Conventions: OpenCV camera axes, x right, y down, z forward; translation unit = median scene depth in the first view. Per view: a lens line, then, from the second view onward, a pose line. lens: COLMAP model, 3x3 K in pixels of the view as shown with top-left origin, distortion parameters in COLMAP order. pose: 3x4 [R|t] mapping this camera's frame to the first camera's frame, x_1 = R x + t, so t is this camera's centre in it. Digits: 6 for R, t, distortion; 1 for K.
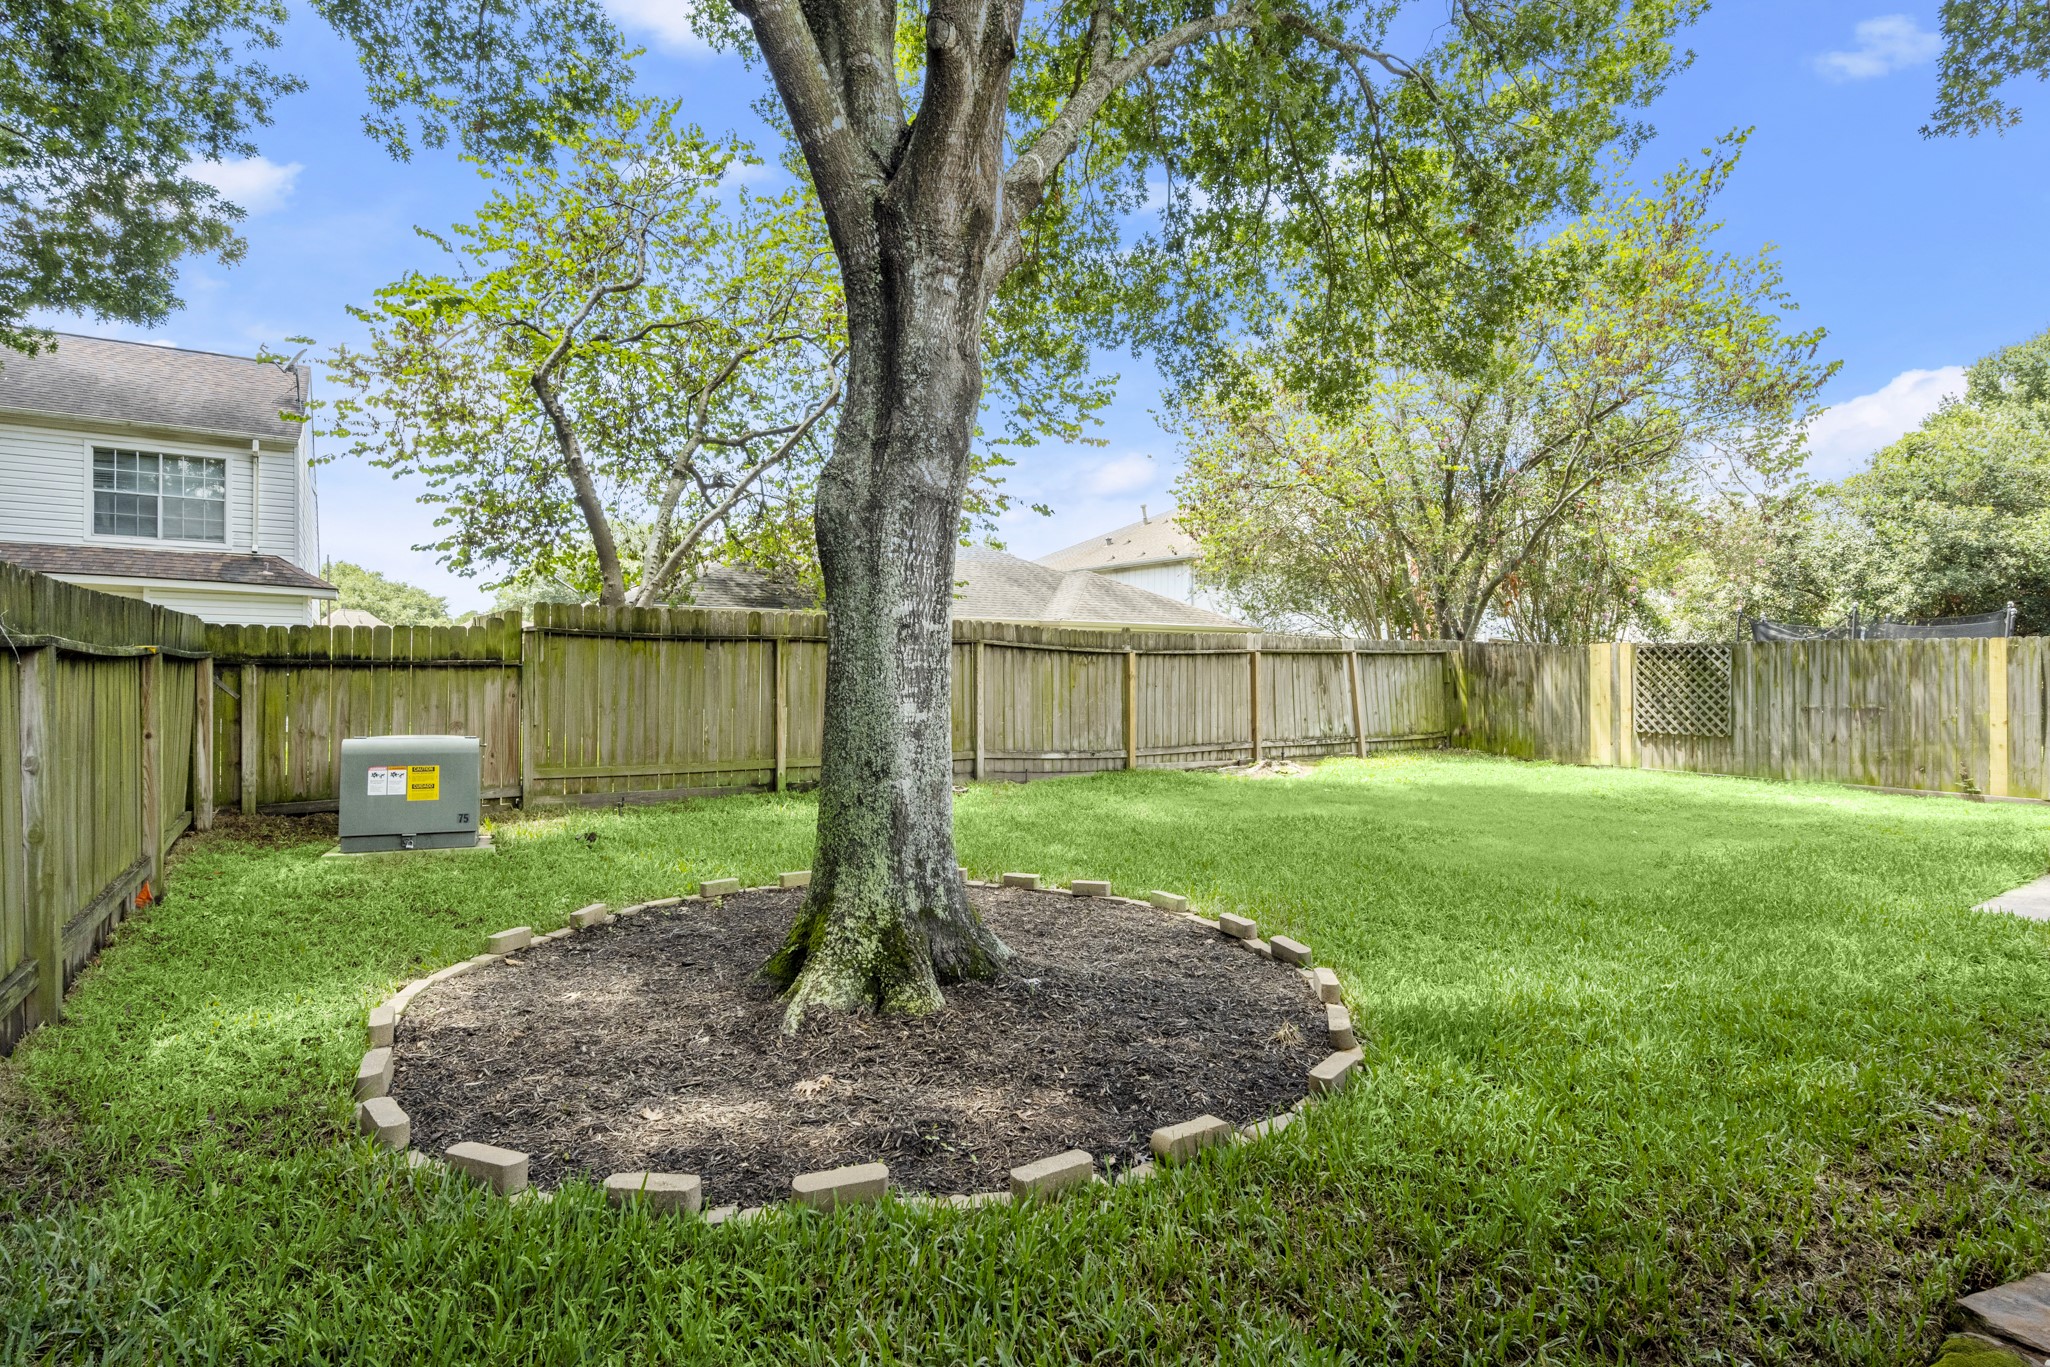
lens RADIAL K [[1031.8, 0, 1024.8], [0, 1031.8, 680.1], [0, 0, 1]] dist [-0.003666, 0.000221]
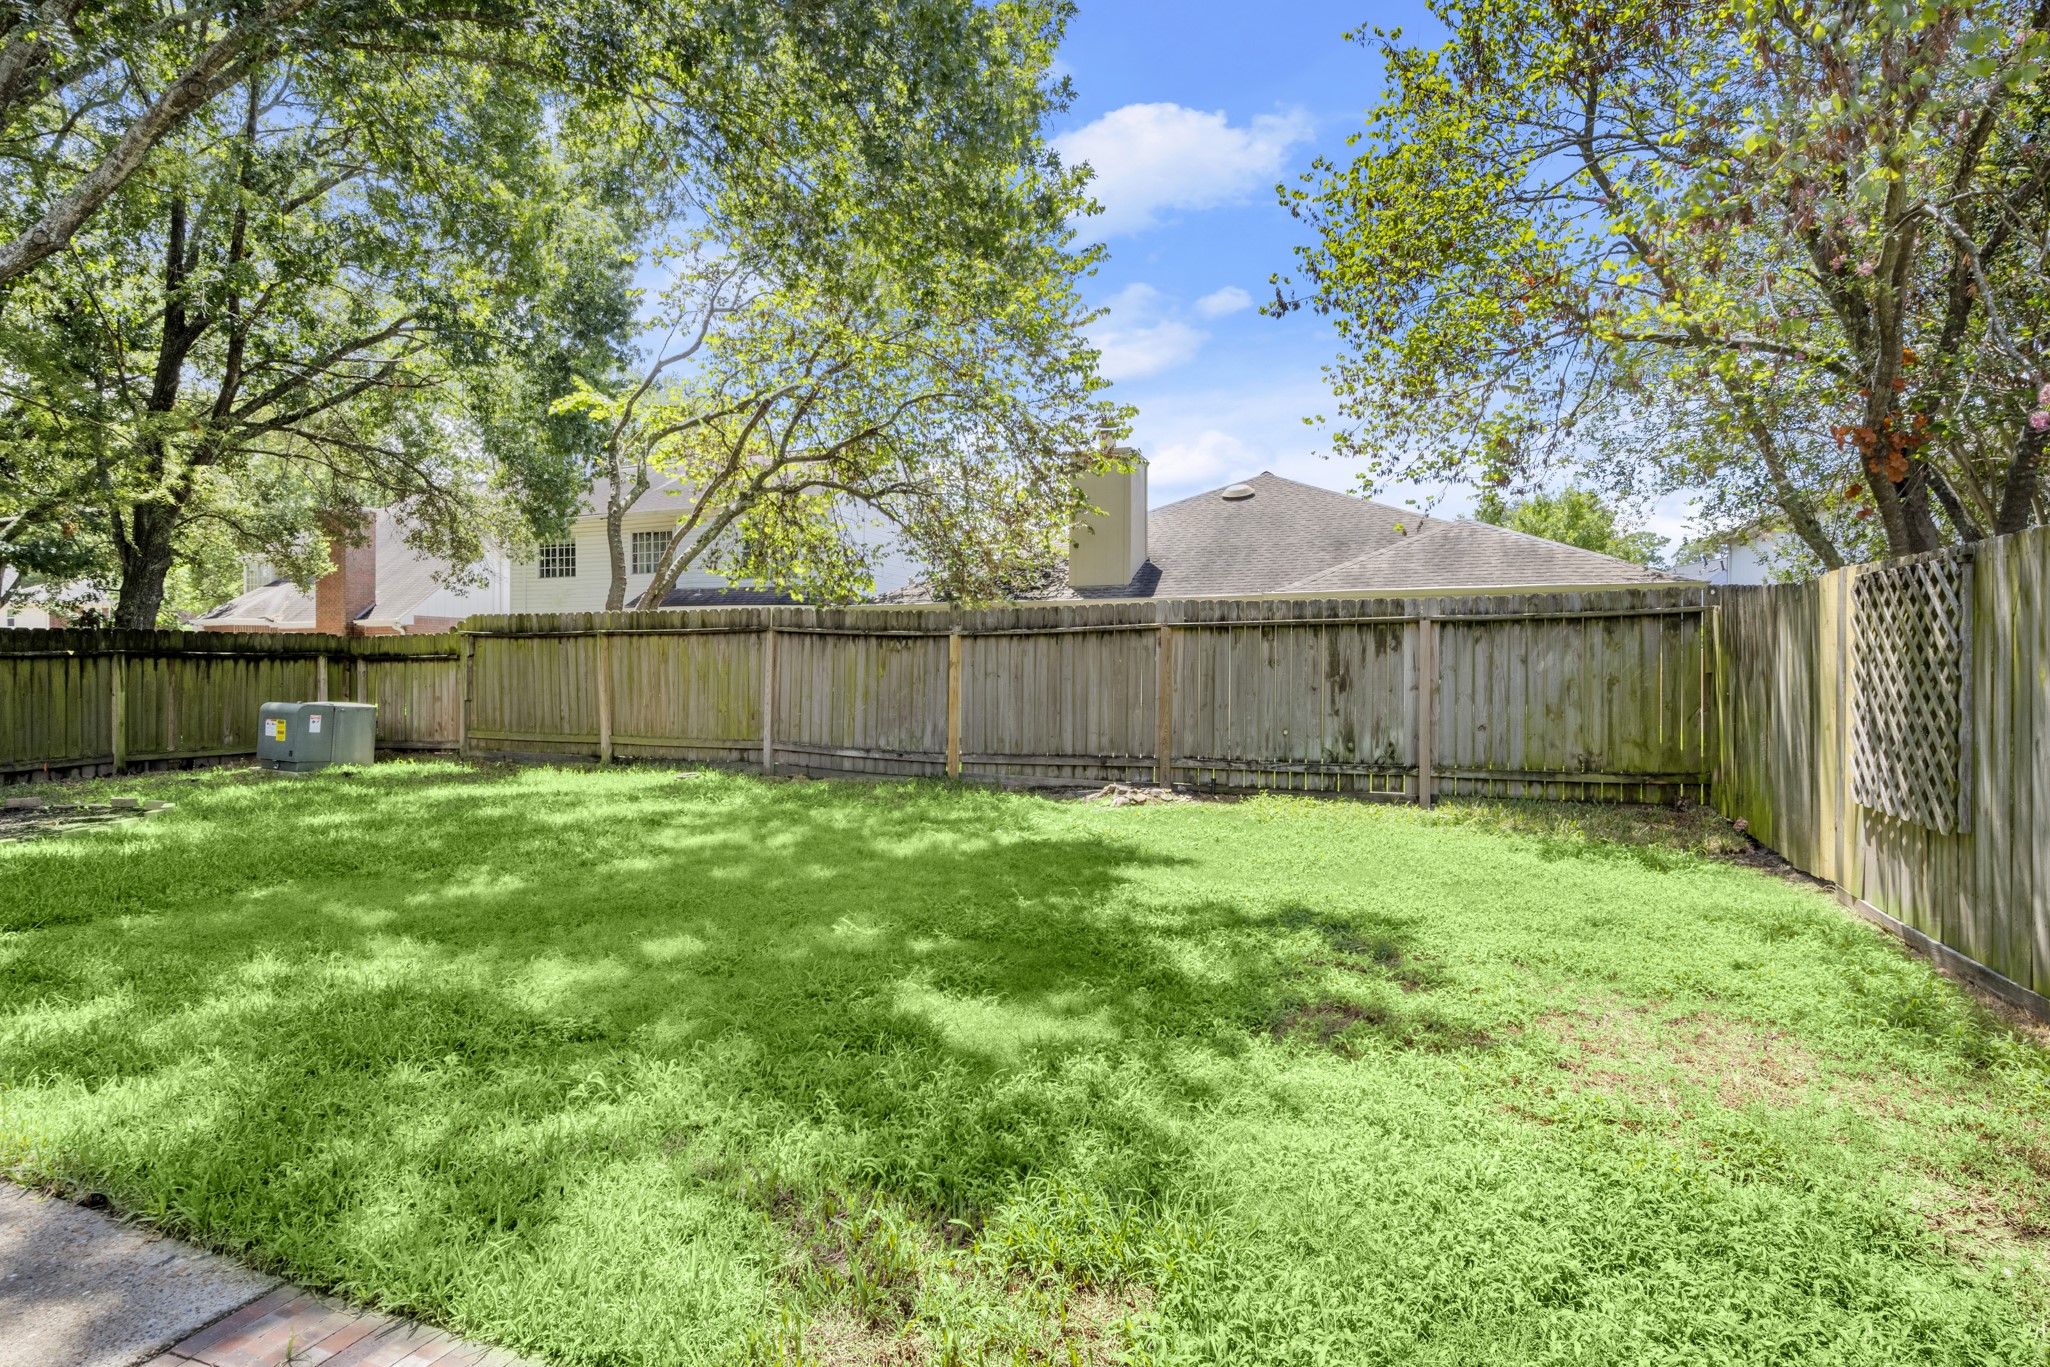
lens RADIAL K [[1031.8, 0, 1023.0], [0, 1031.8, 676.5], [0, 0, 1]] dist [-0.003666, 0.000221]
pose [[0.567805, 0.003408, -0.823156, 0.945184], [-0.002775, 0.999994, 0.002226, 0.005080], [0.823158, 0.001020, 0.567811, 0.684537]]
